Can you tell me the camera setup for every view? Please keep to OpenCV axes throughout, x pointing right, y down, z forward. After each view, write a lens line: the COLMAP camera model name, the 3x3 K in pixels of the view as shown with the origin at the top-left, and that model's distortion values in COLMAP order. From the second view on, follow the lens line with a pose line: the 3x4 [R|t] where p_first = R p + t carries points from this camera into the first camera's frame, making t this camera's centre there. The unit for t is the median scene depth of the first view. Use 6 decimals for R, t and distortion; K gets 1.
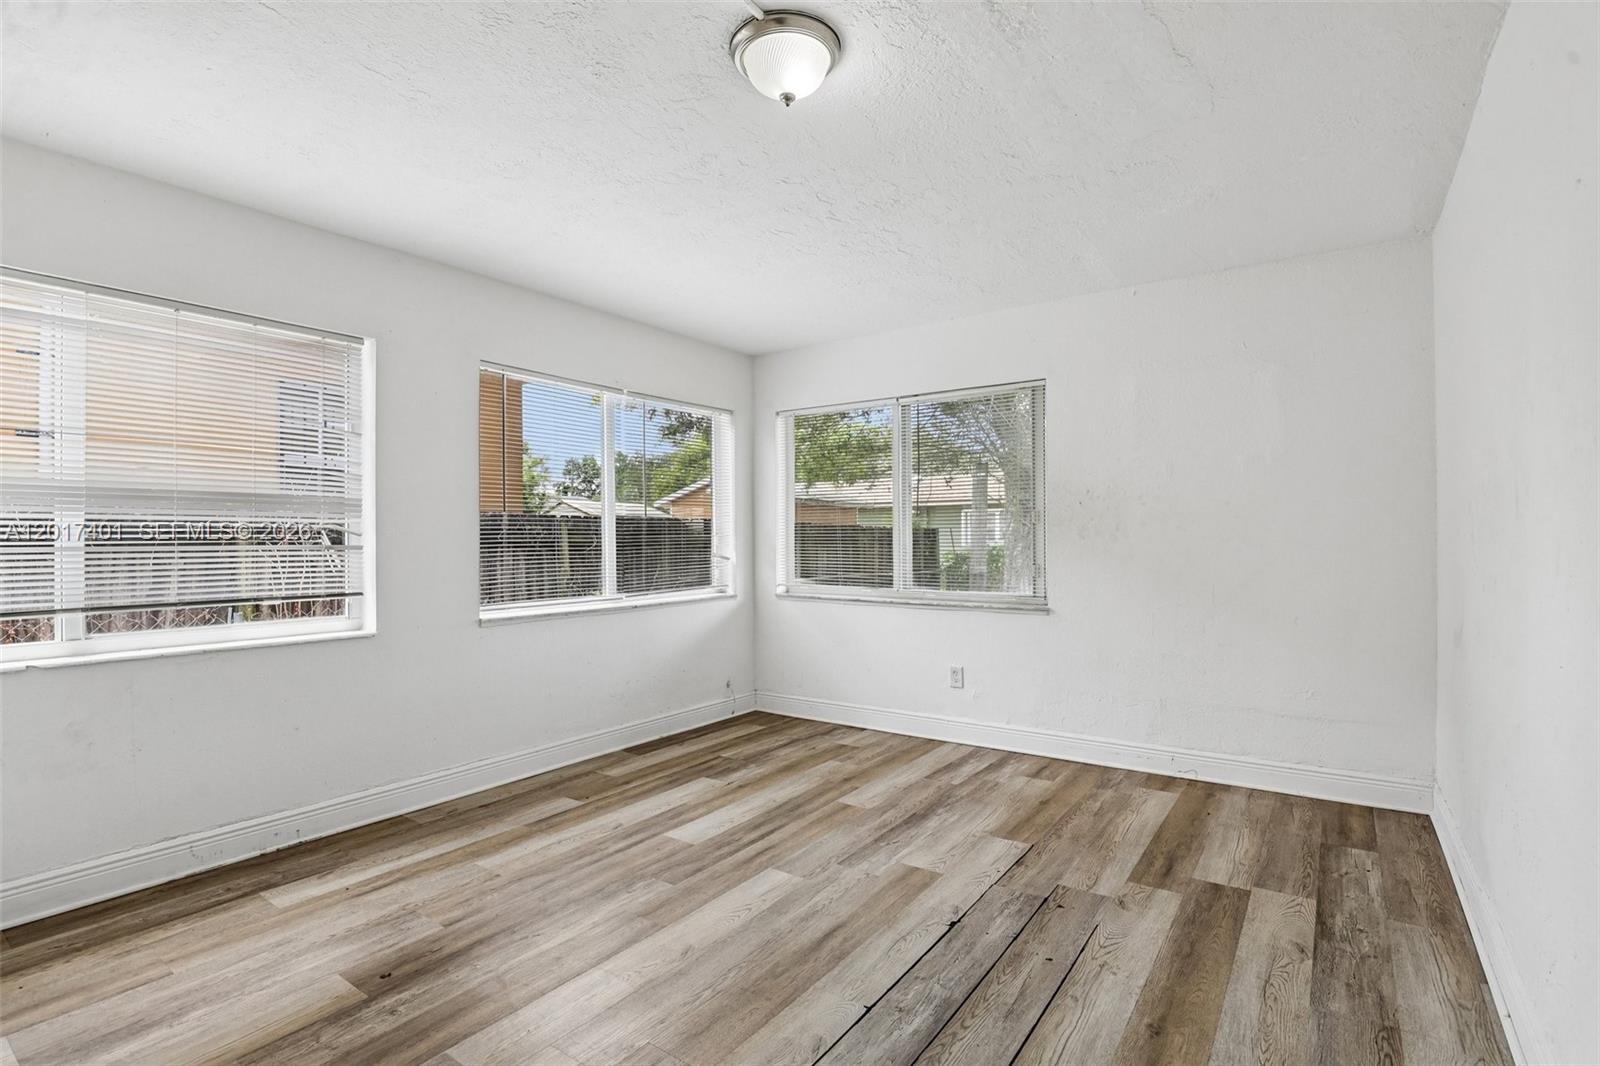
lens RADIAL K [[761.1, 0, 807.9], [0, 761.1, 533.5], [0, 0, 1]] dist [-0.031330, 0.005615]
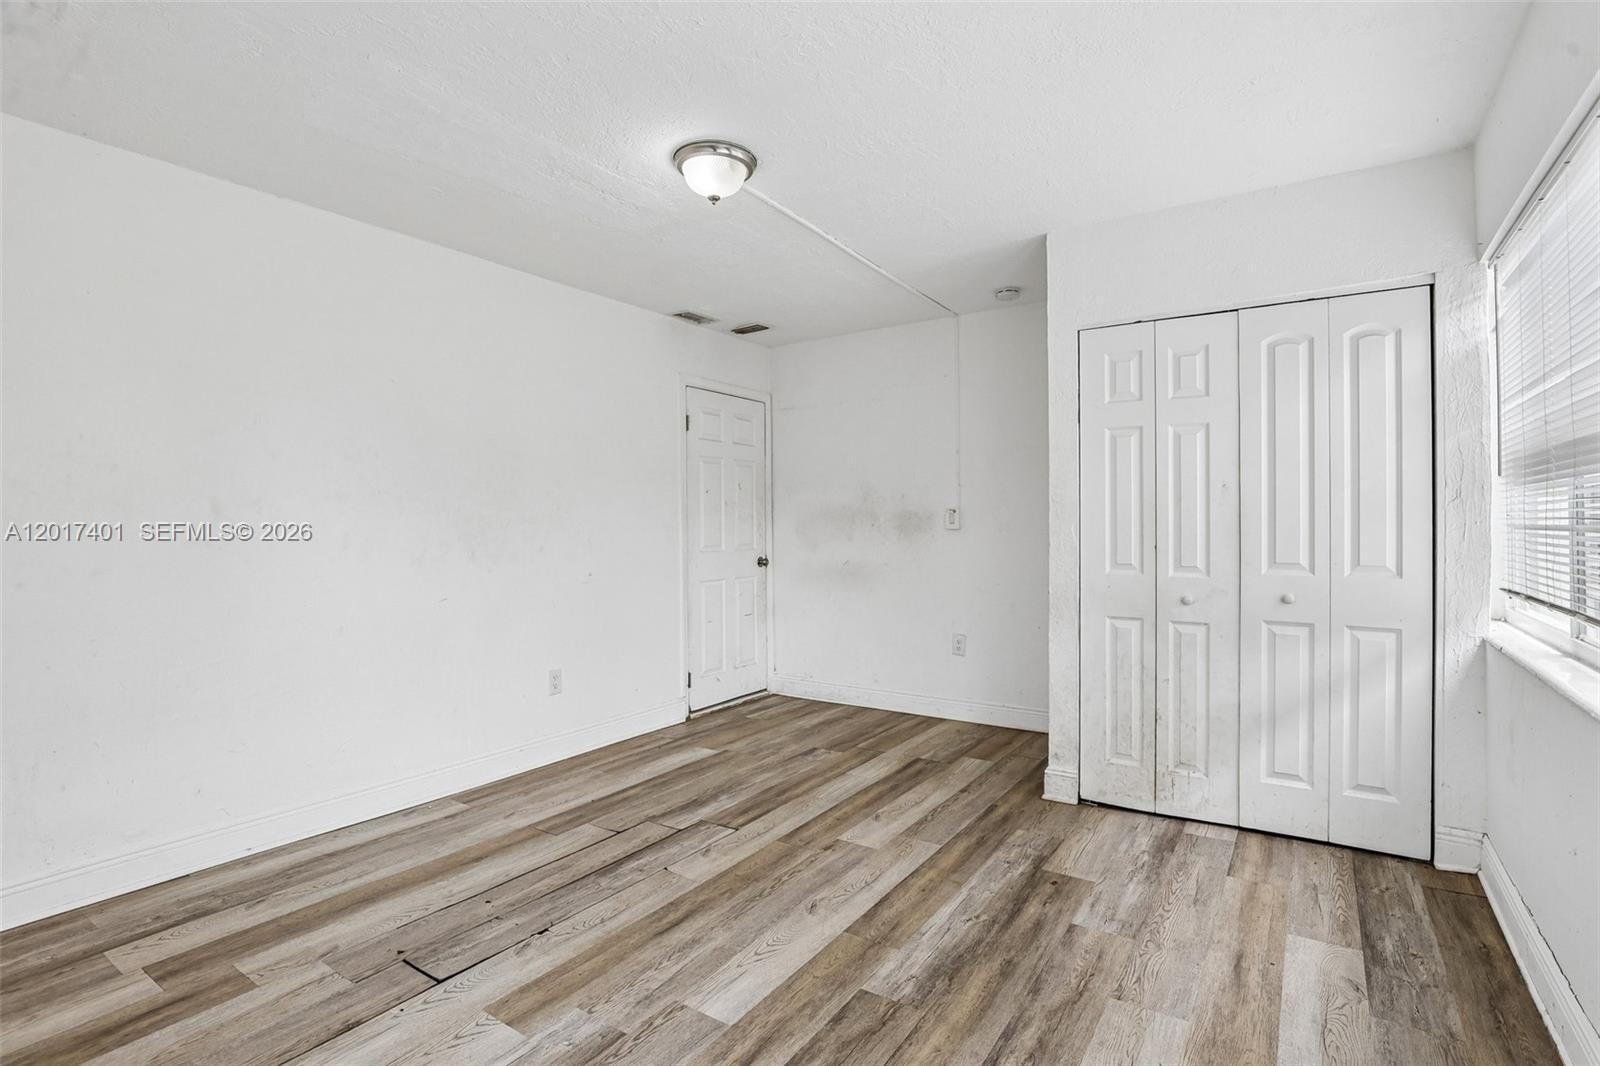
lens RADIAL K [[761.1, 0, 807.9], [0, 761.1, 533.5], [0, 0, 1]] dist [-0.031330, 0.005615]
pose [[-0.999522, 0.014758, -0.027180, -0.106573], [0.014695, 0.999889, 0.002533, 0.012867], [0.027214, 0.002132, -0.999627, 1.664904]]
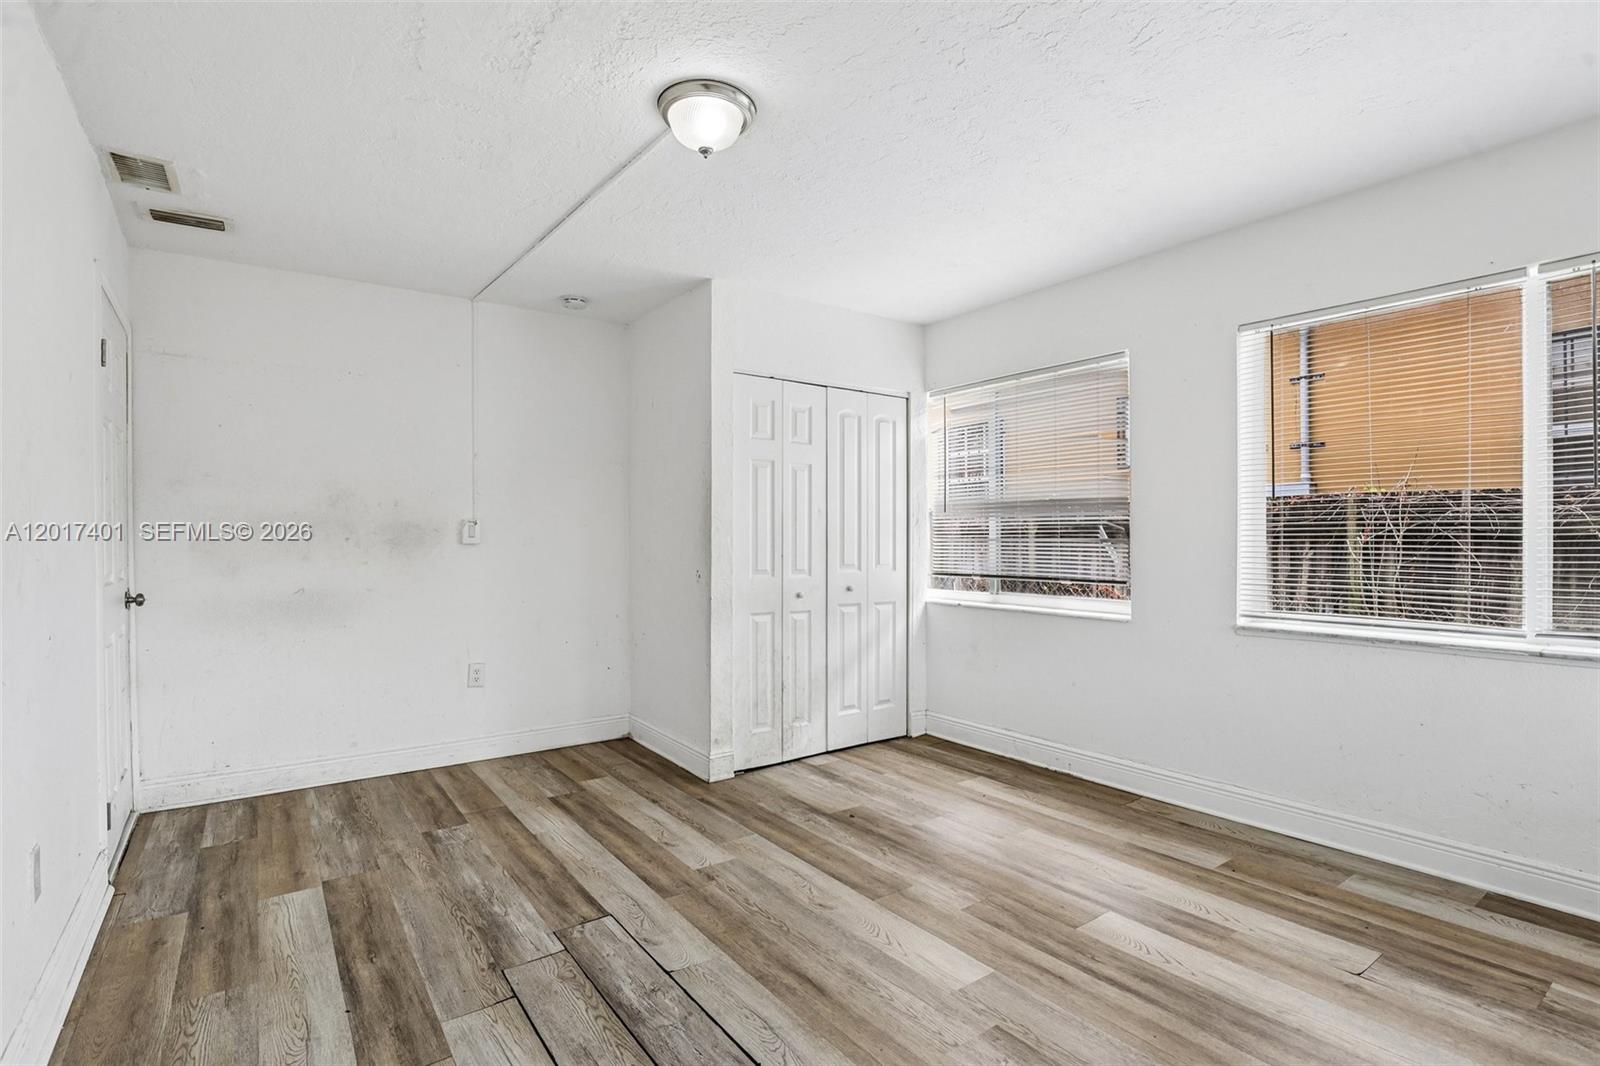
lens RADIAL K [[766.2, 0, 809.3], [0, 766.2, 553.6], [0, 0, 1]] dist [-0.035620, 0.007292]
pose [[-0.318547, 0.027778, -0.947500, 0.717882], [0.014107, 0.999599, 0.024562, 0.004522], [0.947802, -0.005542, -0.318811, 1.074042]]
